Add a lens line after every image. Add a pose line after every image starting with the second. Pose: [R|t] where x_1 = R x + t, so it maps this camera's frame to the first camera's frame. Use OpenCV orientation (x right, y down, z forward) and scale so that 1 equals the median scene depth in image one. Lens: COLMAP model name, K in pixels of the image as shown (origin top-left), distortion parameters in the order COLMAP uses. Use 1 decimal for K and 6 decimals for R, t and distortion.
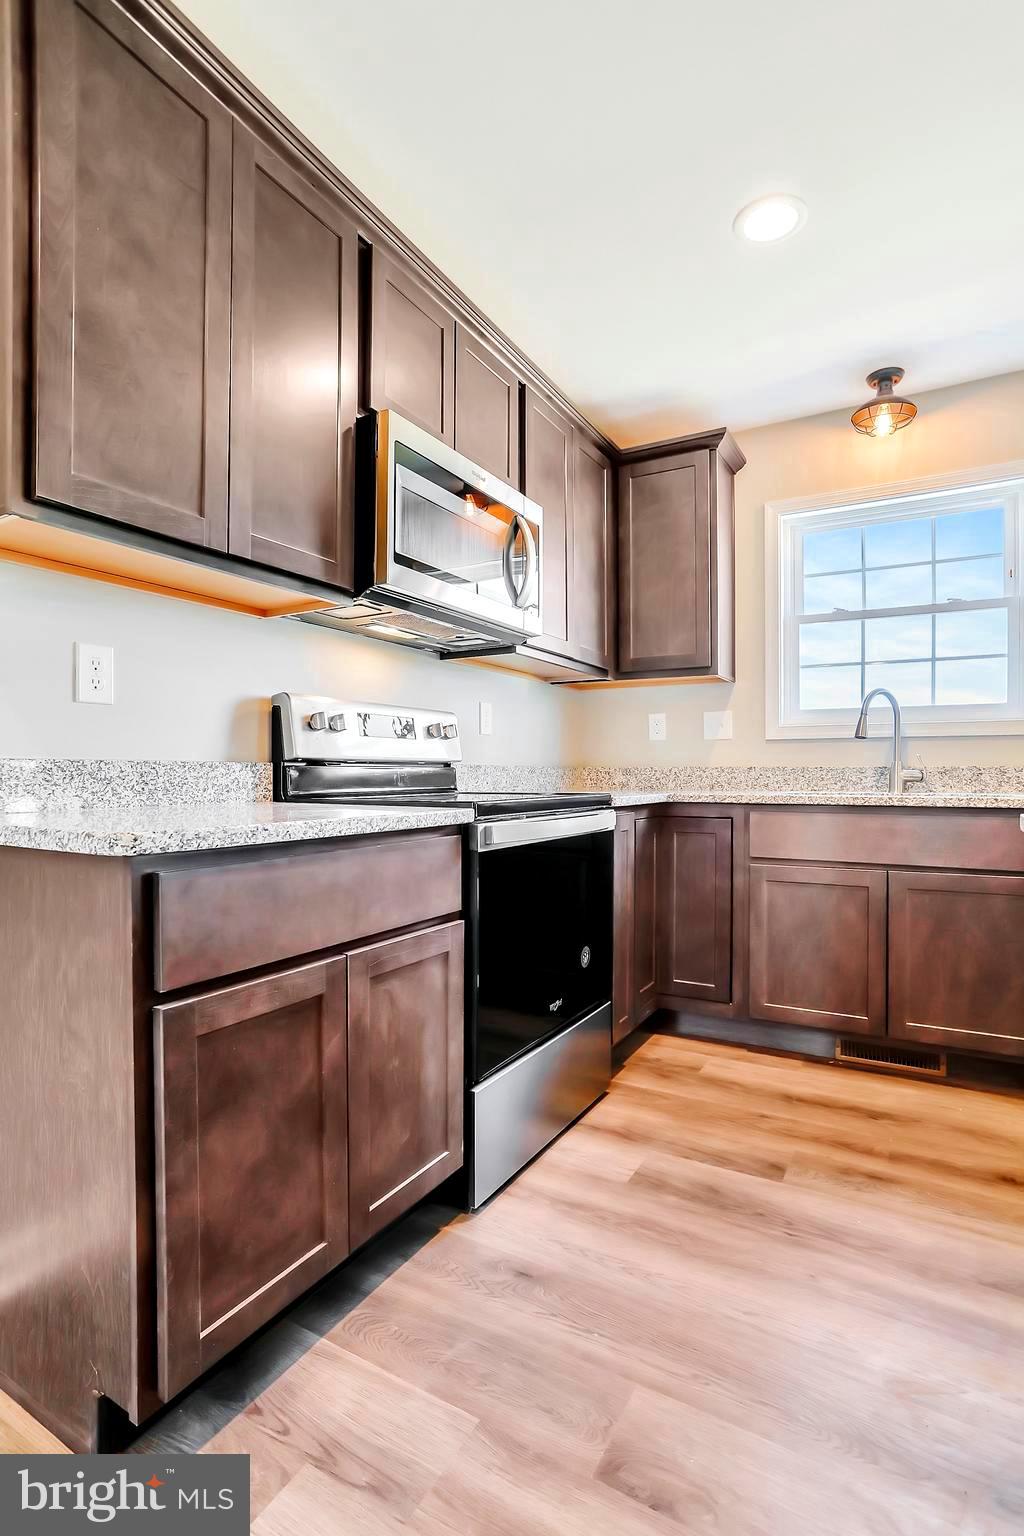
lens RADIAL K [[758.4, 0, 513.8], [0, 758.4, 769.3], [0, 0, 1]] dist [-0.043855, 0.020600]
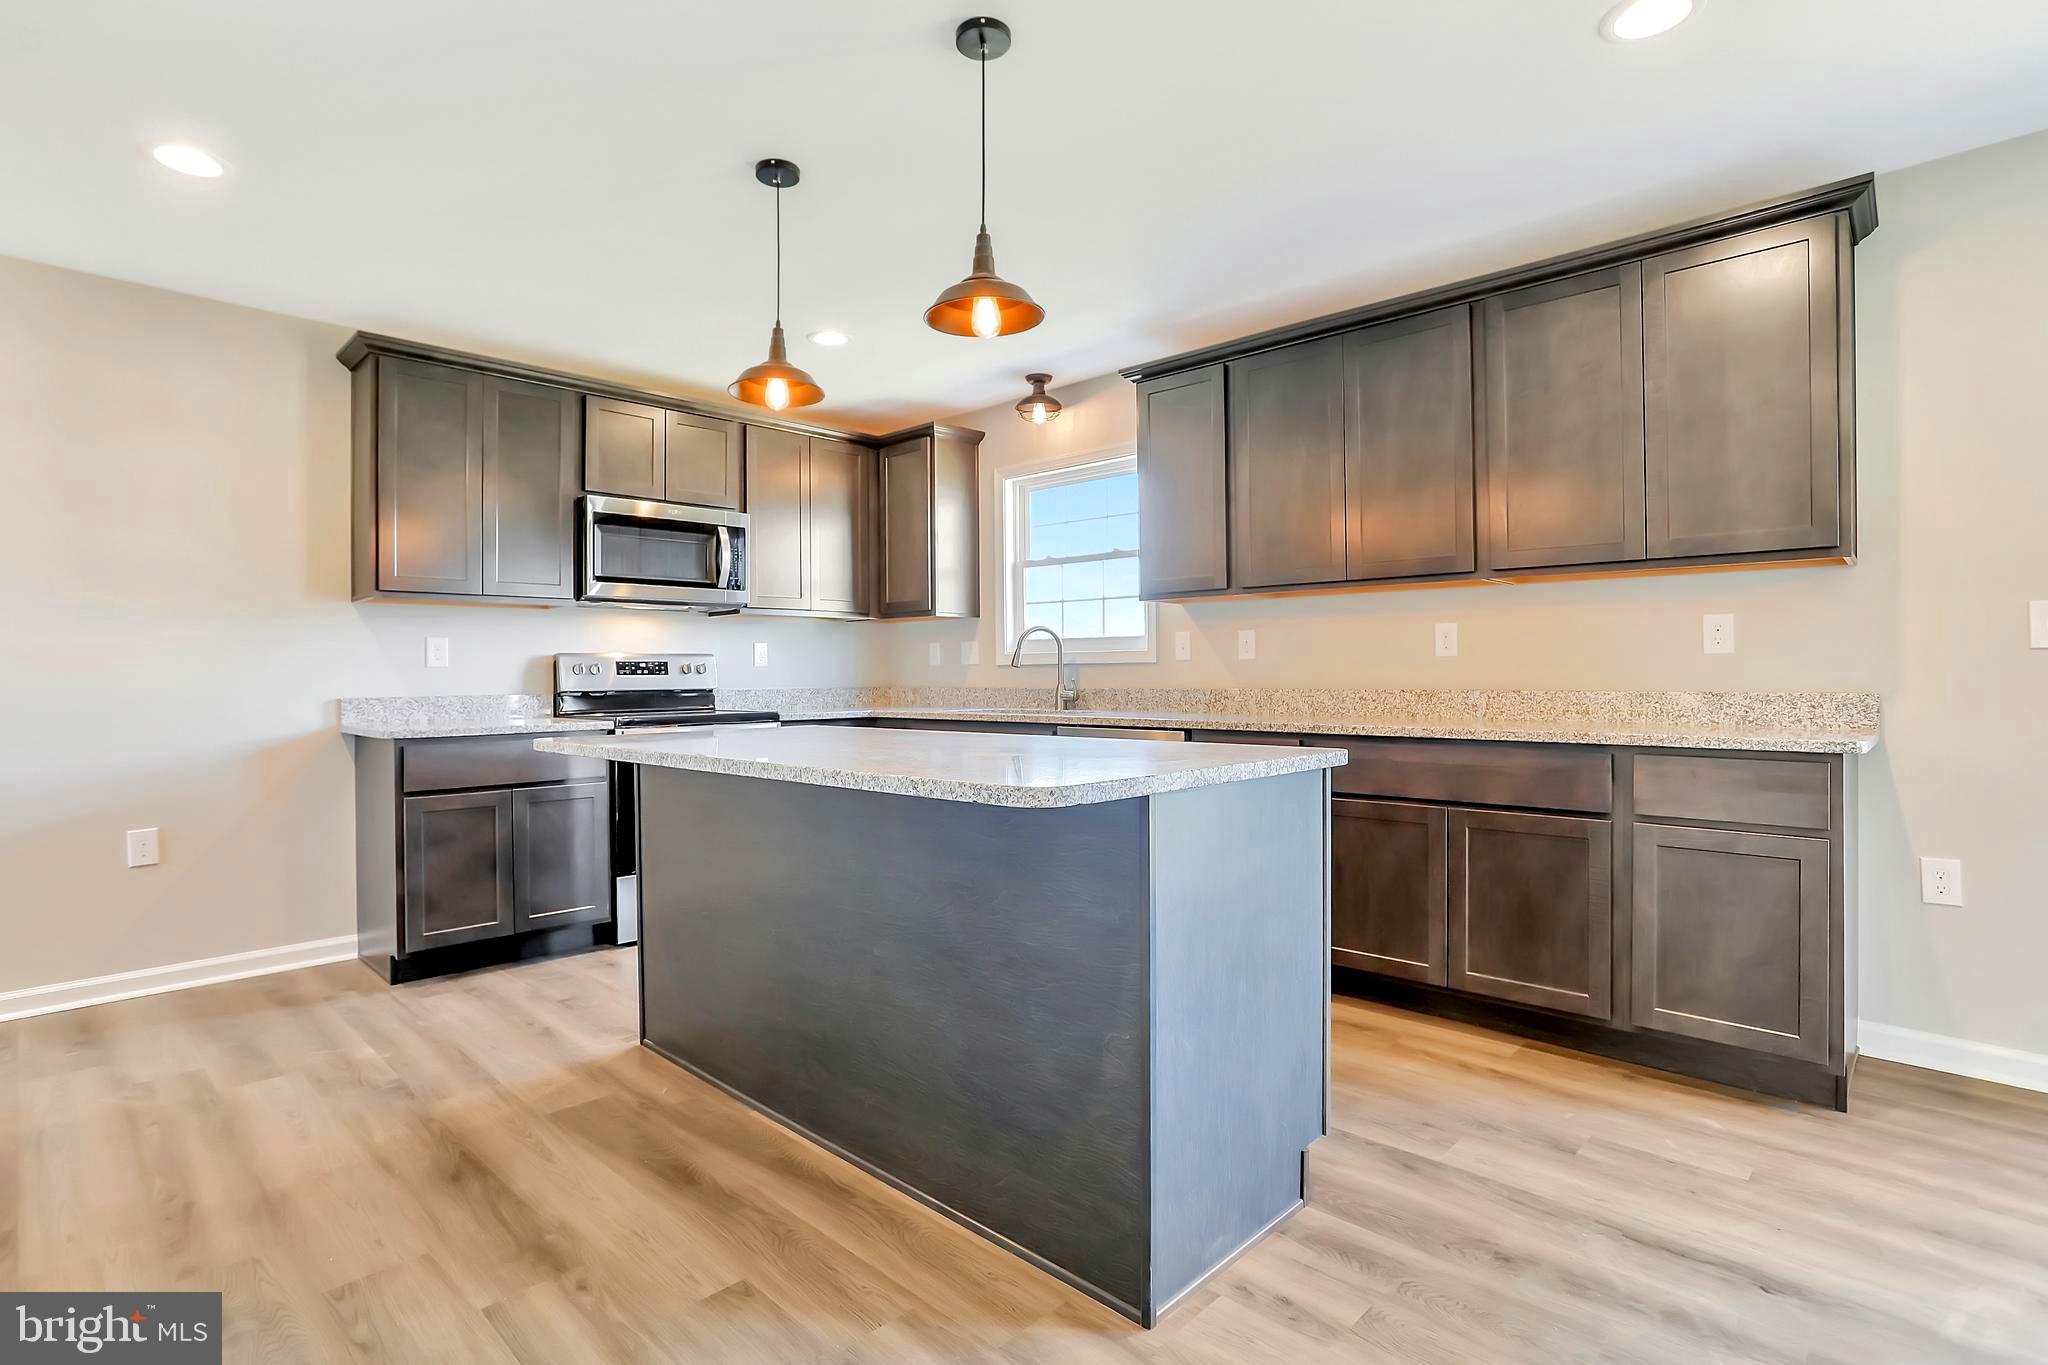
lens RADIAL K [[1011.2, 0, 1020.1], [0, 1011.2, 677.0], [0, 0, 1]] dist [-0.043855, 0.020600]
pose [[0.968610, -0.009817, -0.248393, 0.892875], [0.011917, 0.999905, 0.006951, -0.035551], [0.248301, -0.009693, 0.968634, -0.654410]]
